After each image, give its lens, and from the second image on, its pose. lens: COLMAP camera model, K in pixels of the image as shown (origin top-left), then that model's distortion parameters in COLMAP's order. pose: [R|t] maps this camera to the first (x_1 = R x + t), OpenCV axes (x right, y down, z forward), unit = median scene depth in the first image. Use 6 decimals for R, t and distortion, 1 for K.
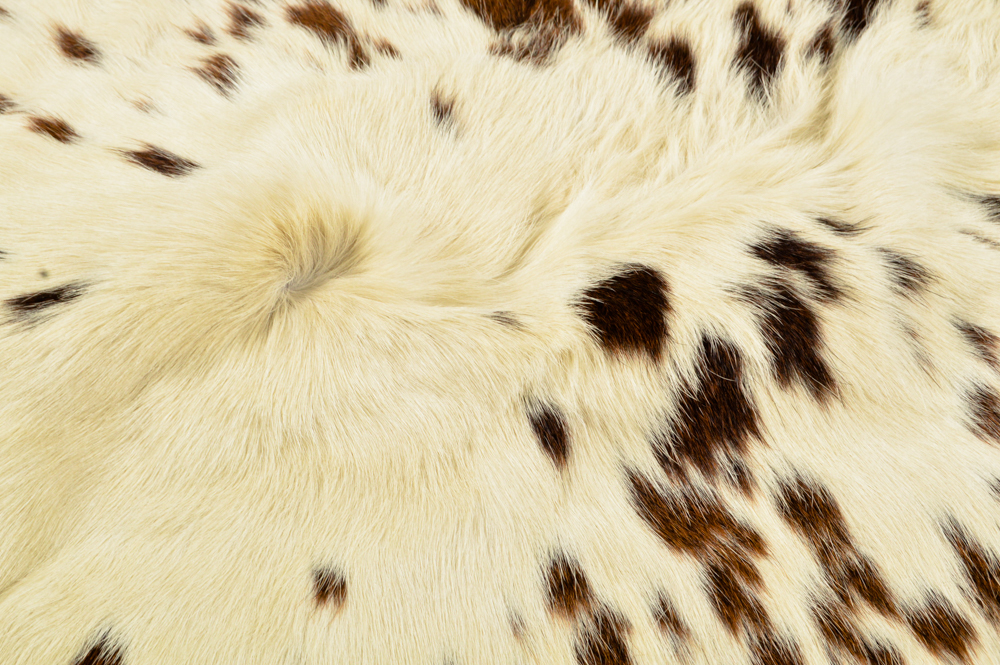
lens RADIAL K [[2358.3, 0, 500.0], [0, 2358.3, 332.5], [0, 0, 1]] dist [-0.049488, 0.052328]
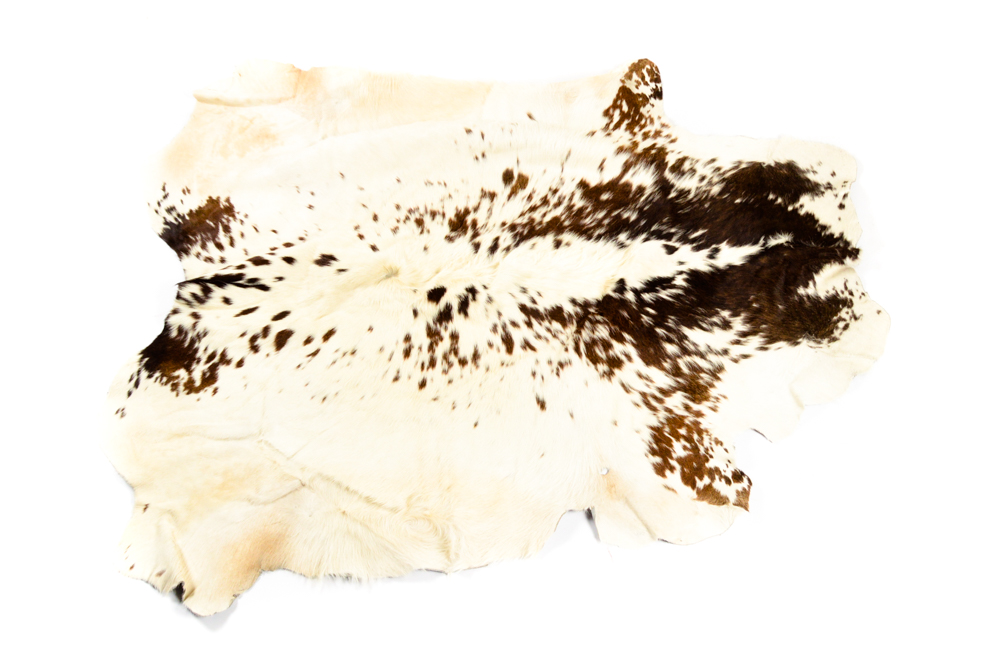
lens RADIAL K [[1033.7, 0, 500.0], [0, 1033.7, 332.5], [0, 0, 1]] dist [-0.104503, -0.000426]
pose [[0.927636, 0.254512, -0.273342, 0.901724], [-0.206725, 0.959421, 0.191770, -0.432049], [0.311057, -0.121386, 0.942607, -1.323025]]
